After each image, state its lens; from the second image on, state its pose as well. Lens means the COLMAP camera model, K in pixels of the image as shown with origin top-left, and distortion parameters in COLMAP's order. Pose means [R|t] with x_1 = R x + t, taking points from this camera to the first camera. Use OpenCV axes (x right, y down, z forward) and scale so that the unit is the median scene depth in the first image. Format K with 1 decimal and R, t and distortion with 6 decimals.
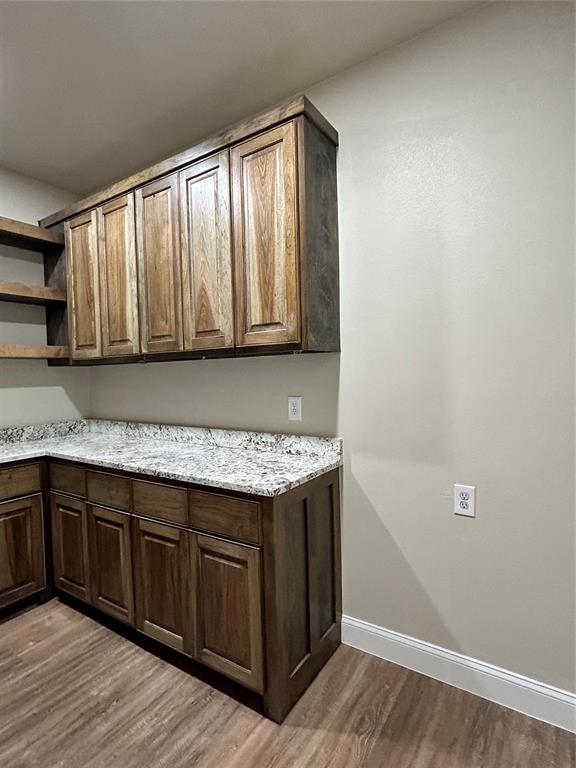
lens RADIAL K [[396.7, 0, 288.6], [0, 396.7, 385.1], [0, 0, 1]] dist [-0.002595, 0.001548]
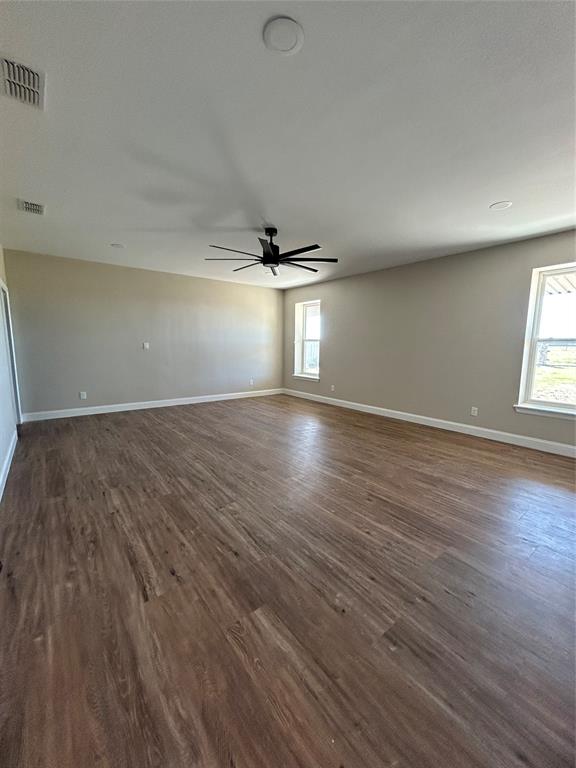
lens RADIAL K [[307.0, 0, 287.8], [0, 307.0, 383.3], [0, 0, 1]] dist [0.003181, -0.000329]
pose [[-0.314565, 0.153205, -0.936791, 0.679722], [-0.029216, 0.984859, 0.170877, -0.059543], [0.948786, 0.081121, -0.305327, 1.003334]]
